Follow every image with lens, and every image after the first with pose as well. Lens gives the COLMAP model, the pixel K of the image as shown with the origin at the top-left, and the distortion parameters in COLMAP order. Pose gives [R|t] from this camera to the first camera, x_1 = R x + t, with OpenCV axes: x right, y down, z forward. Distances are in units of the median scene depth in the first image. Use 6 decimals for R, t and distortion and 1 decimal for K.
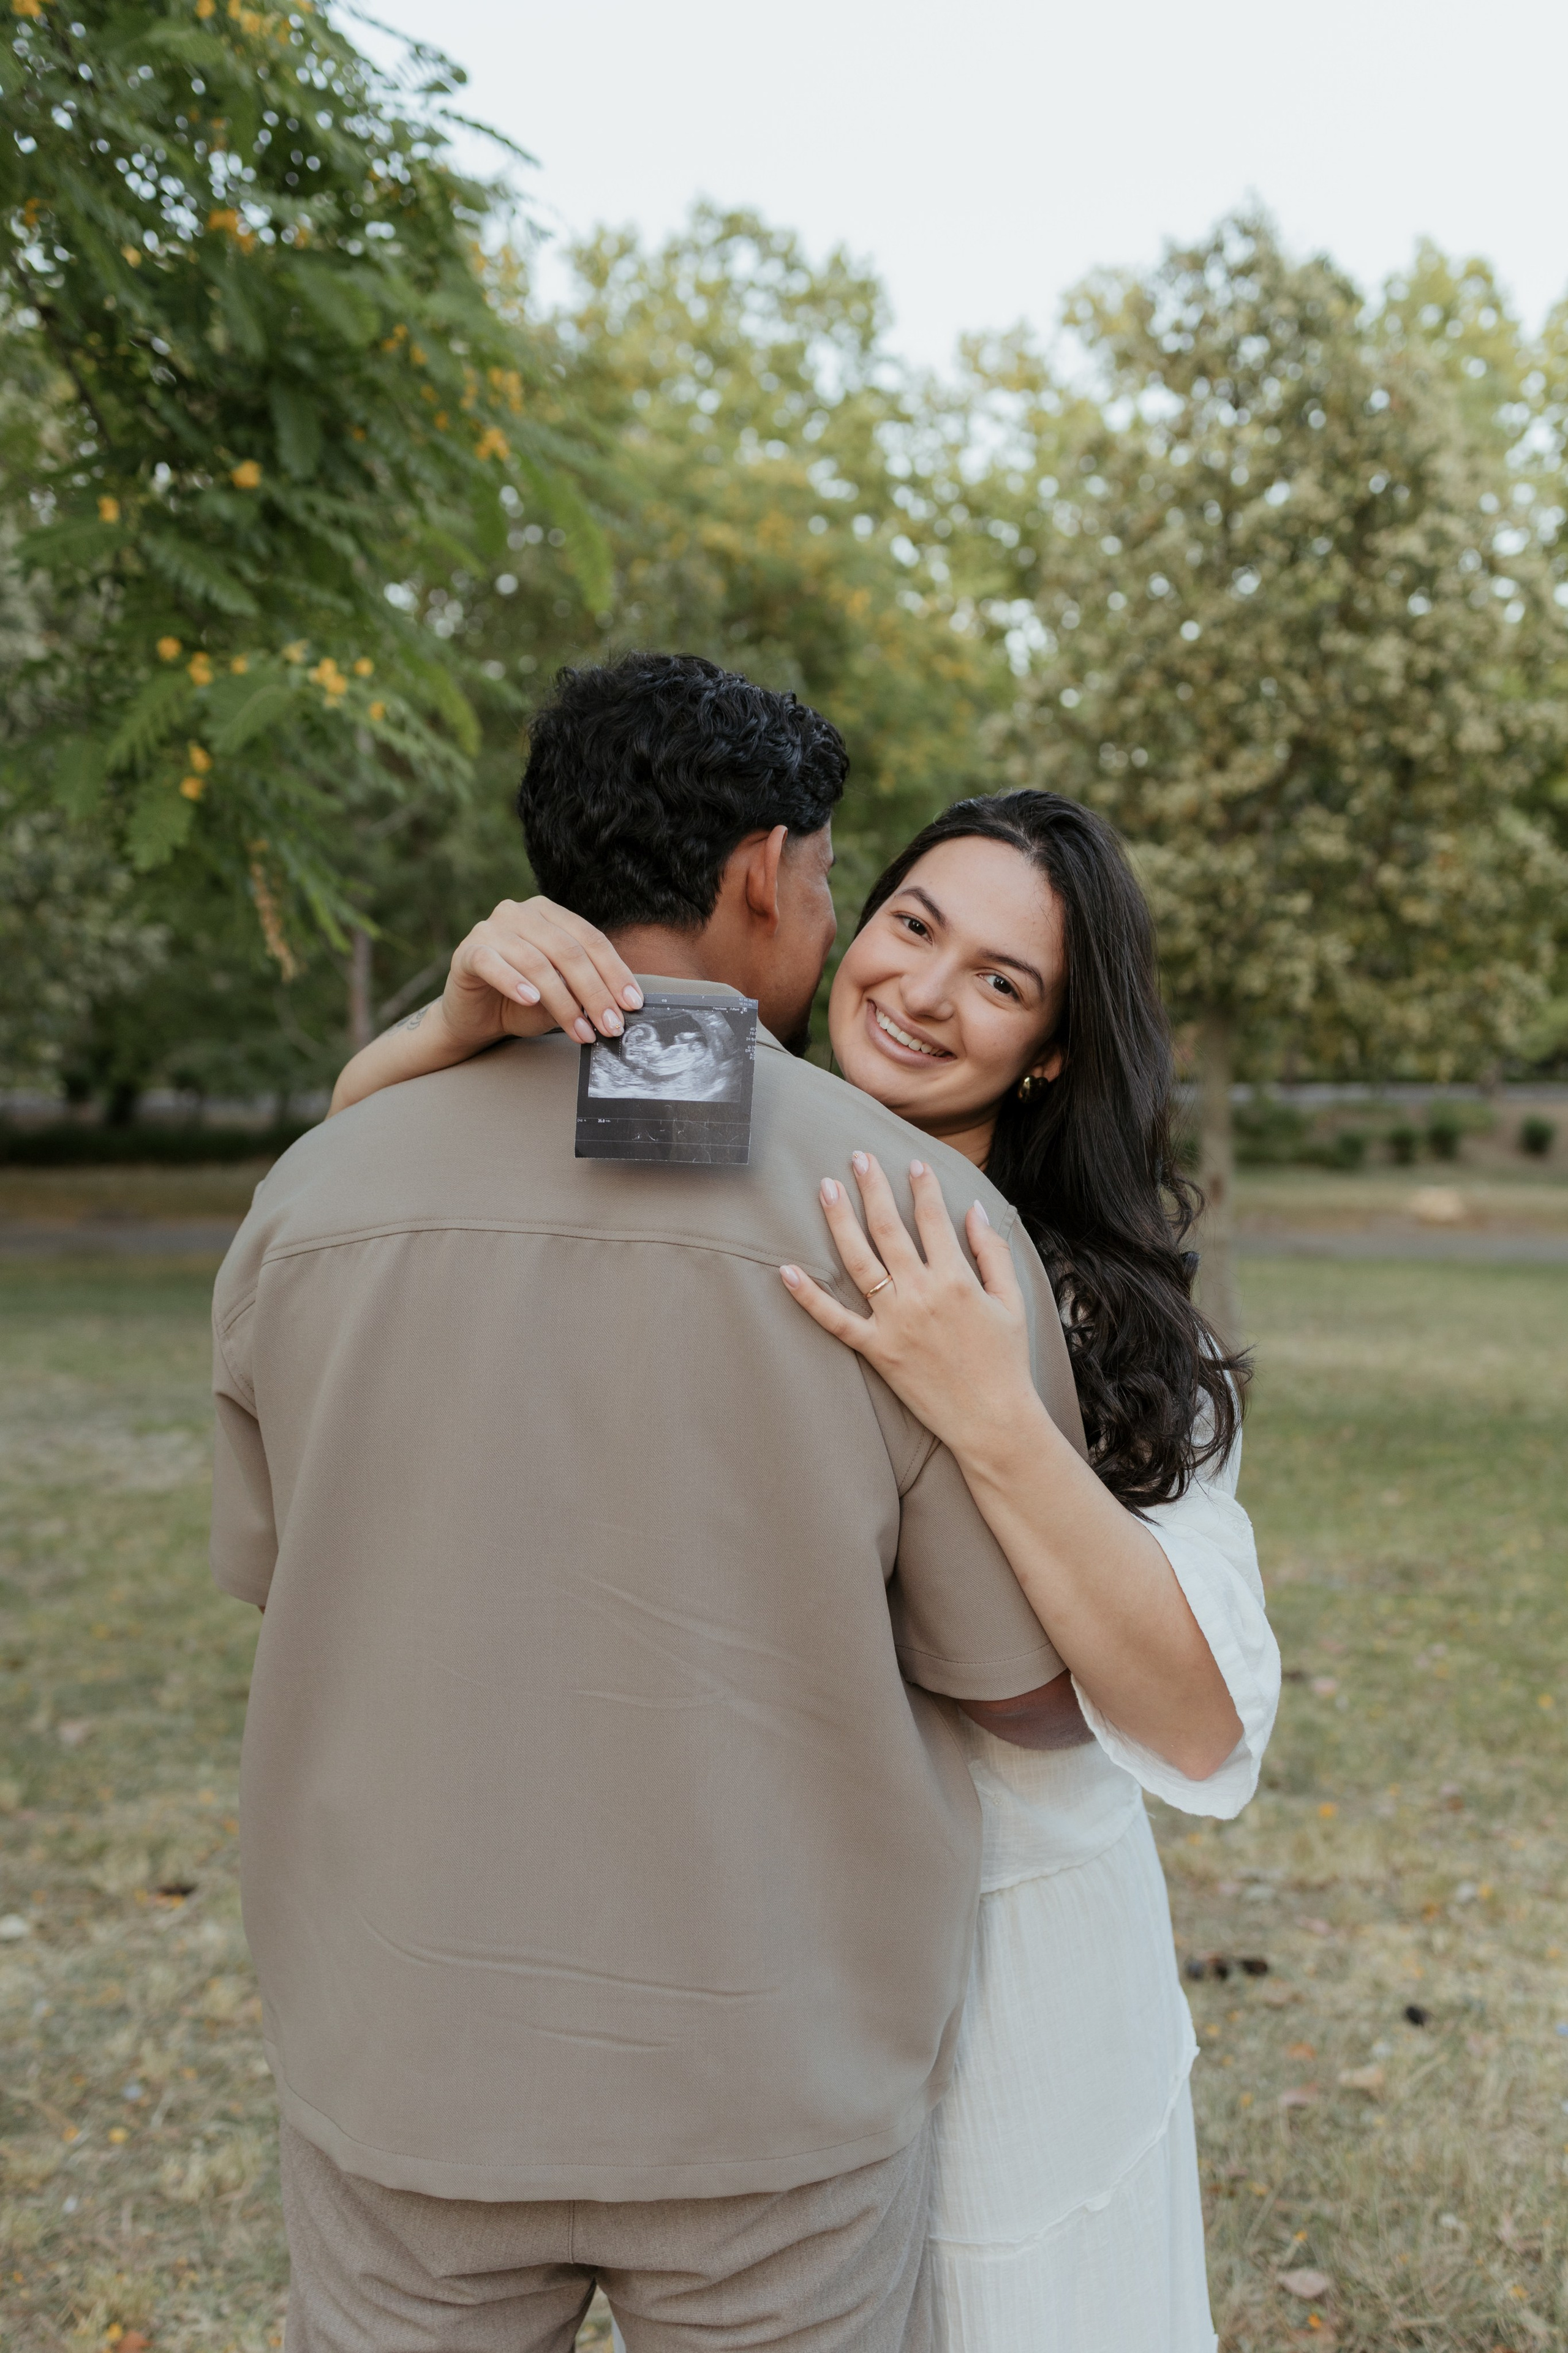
lens RADIAL K [[2369.5, 0, 784.0], [0, 2369.5, 1176.5], [0, 0, 1]] dist [0.008797, 0.000154]
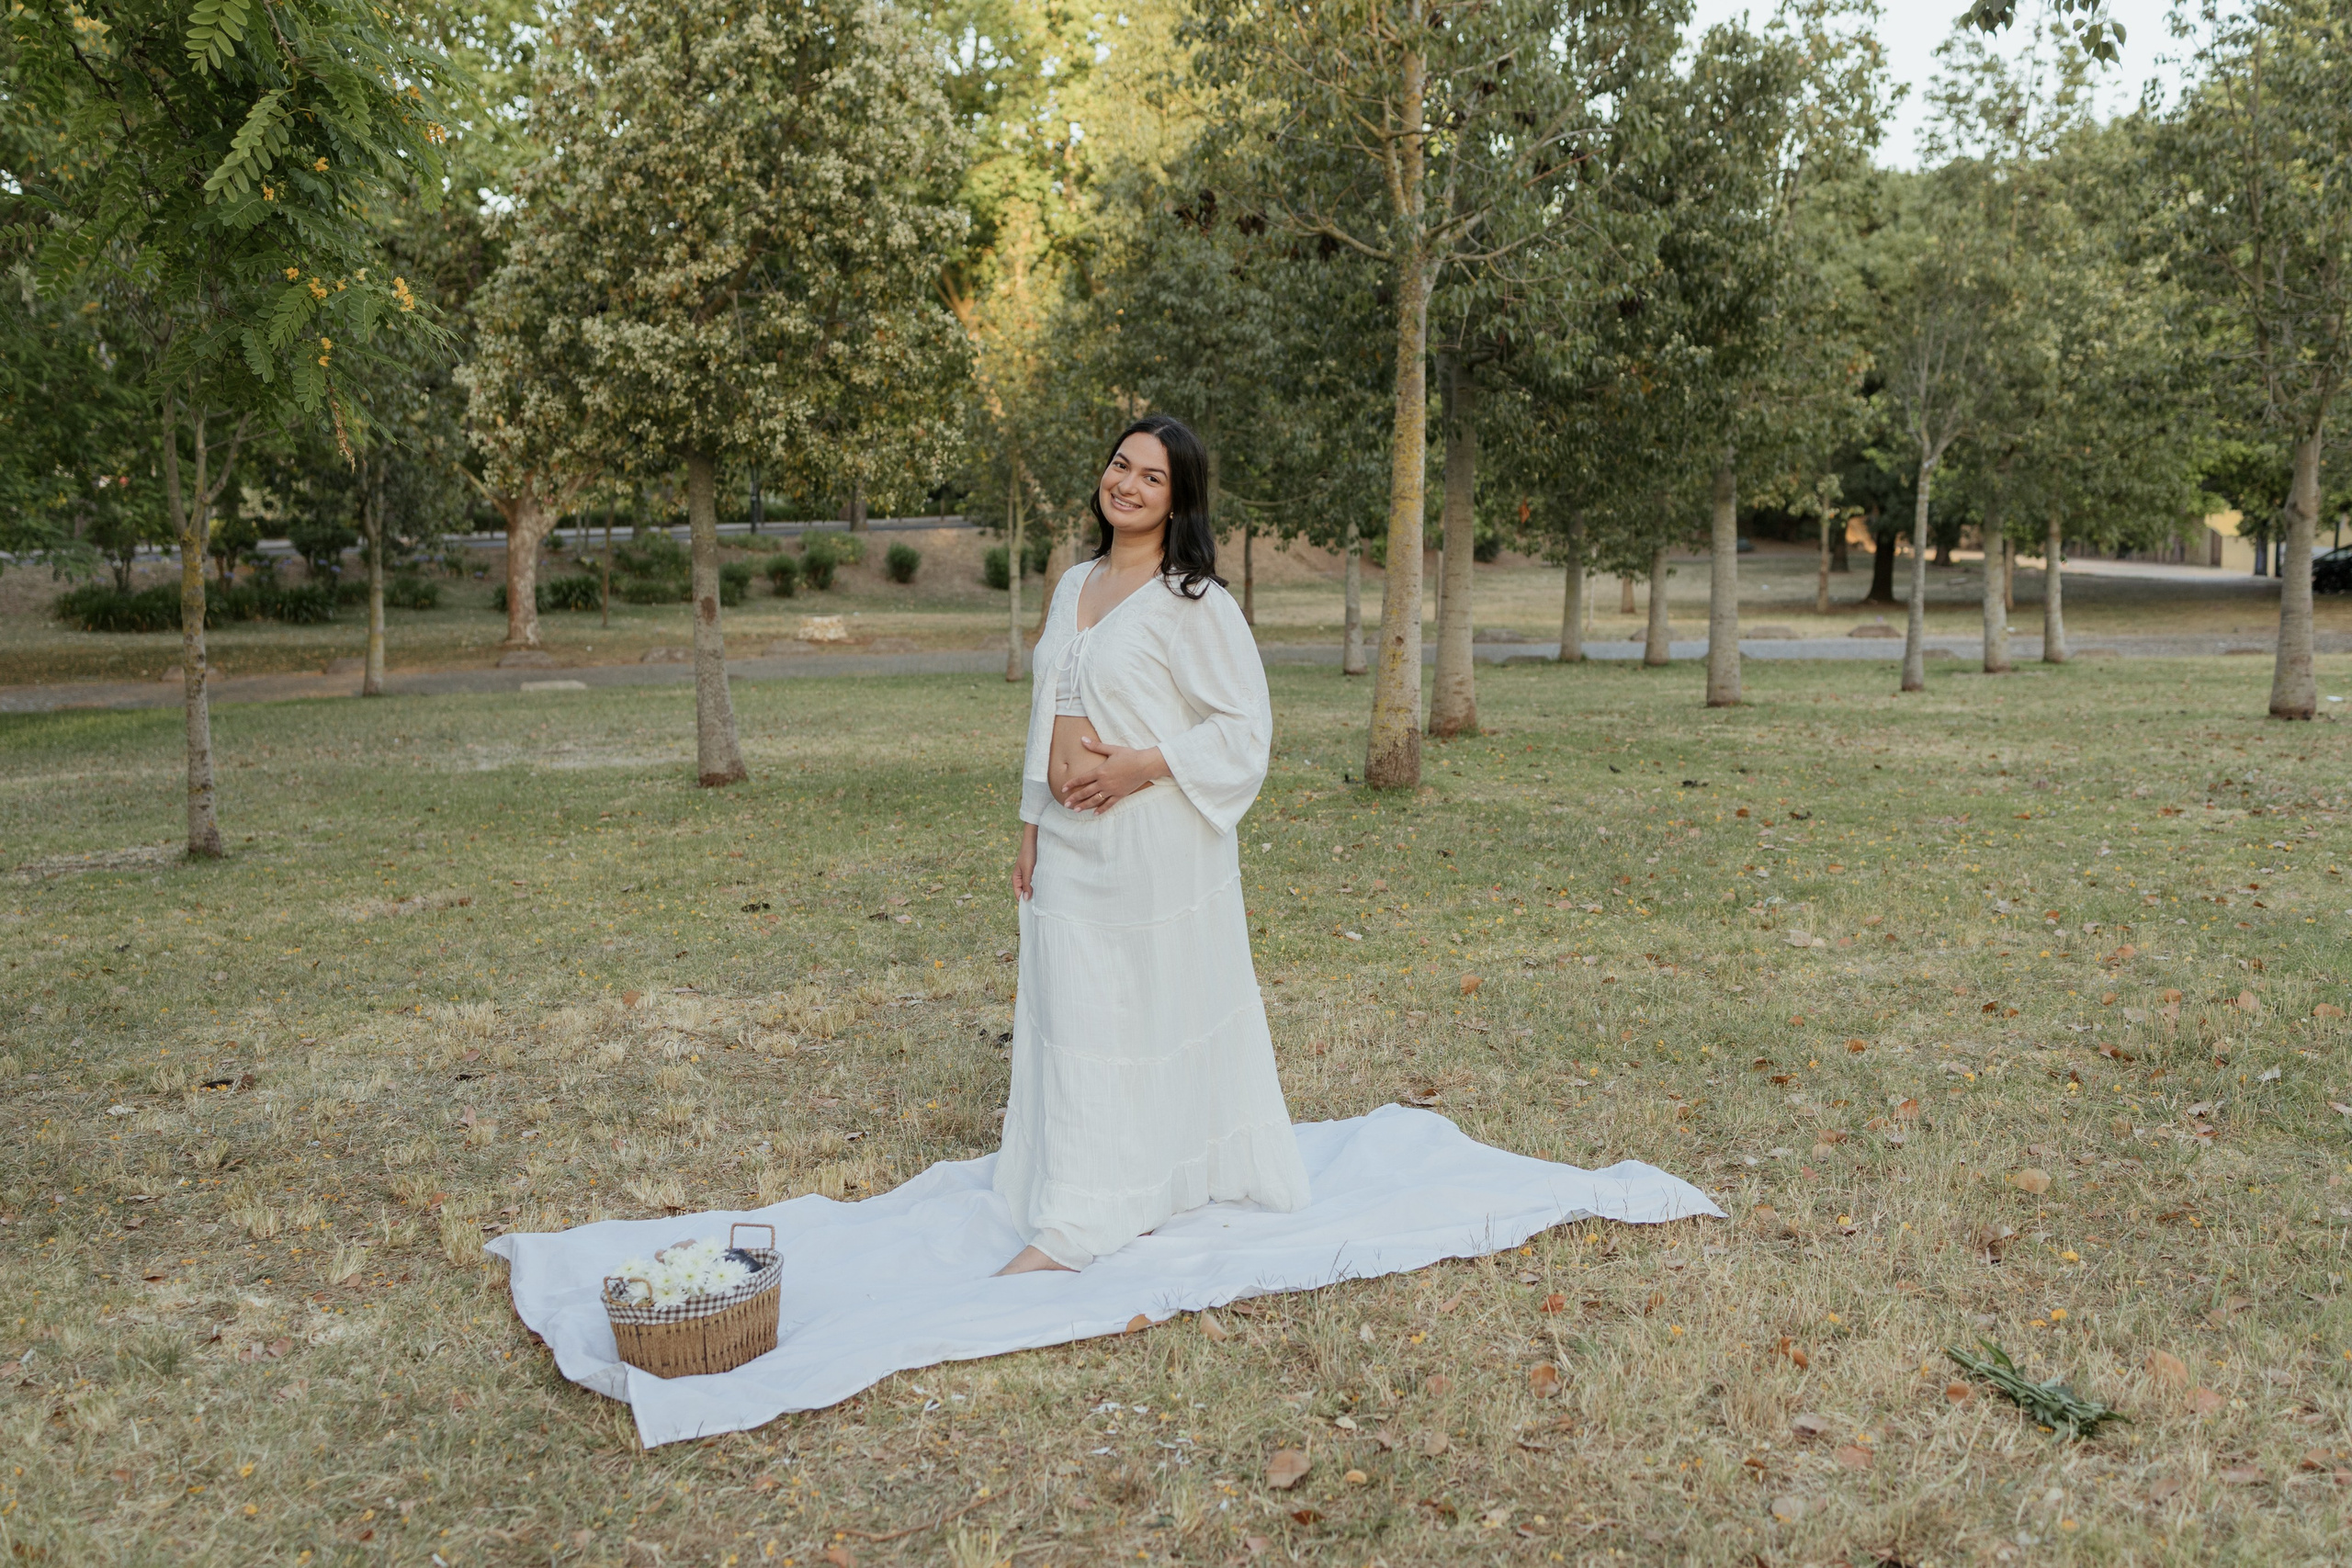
lens RADIAL K [[2408.8, 0, 1176.0], [0, 2408.8, 784.0], [0, 0, 1]] dist [0.005132, 0.004187]
pose [[0.908612, -0.074150, 0.411005, -0.120333], [0.045623, 0.995846, 0.078803, 0.008926], [-0.415141, -0.052851, 0.908221, -0.230449]]
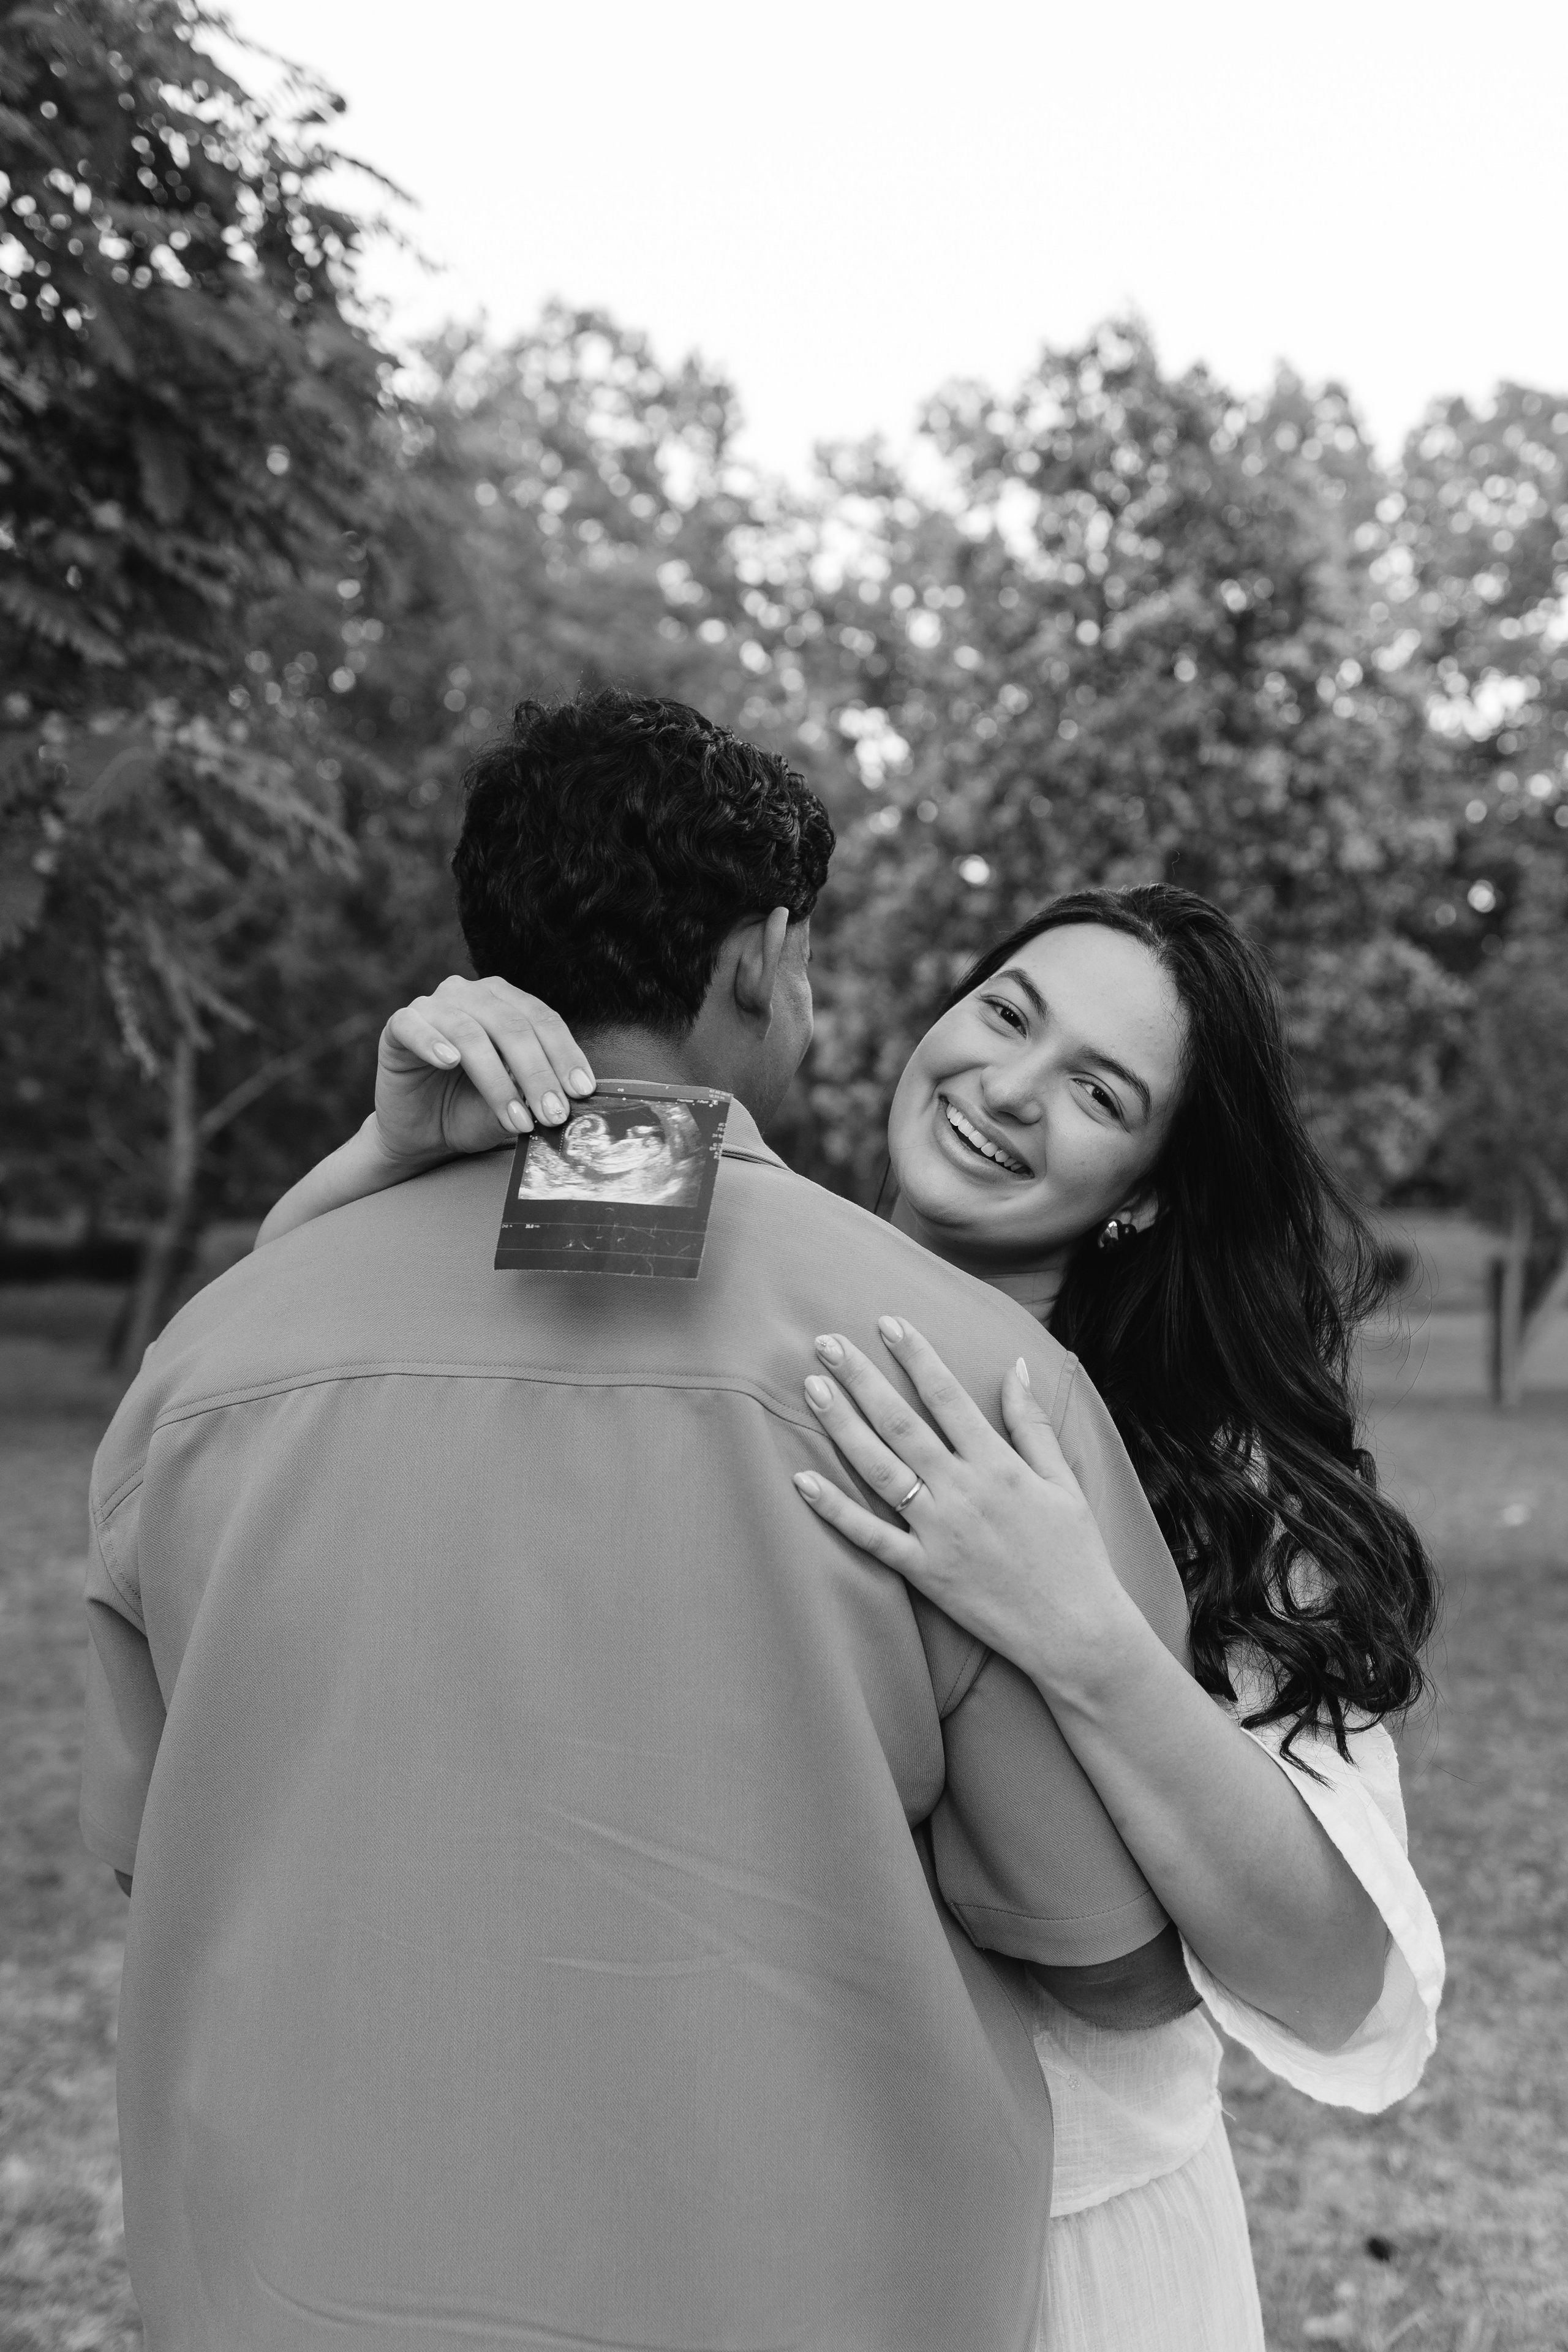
lens RADIAL K [[2453.7, 0, 780.7], [0, 2453.7, 1173.0], [0, 0, 1]] dist [0.013835, 0.001187]
pose [[0.997778, 0.011166, 0.065683, -0.008576], [-0.007758, 0.998621, -0.051915, -0.001157], [-0.066172, 0.051290, 0.996489, 0.021012]]
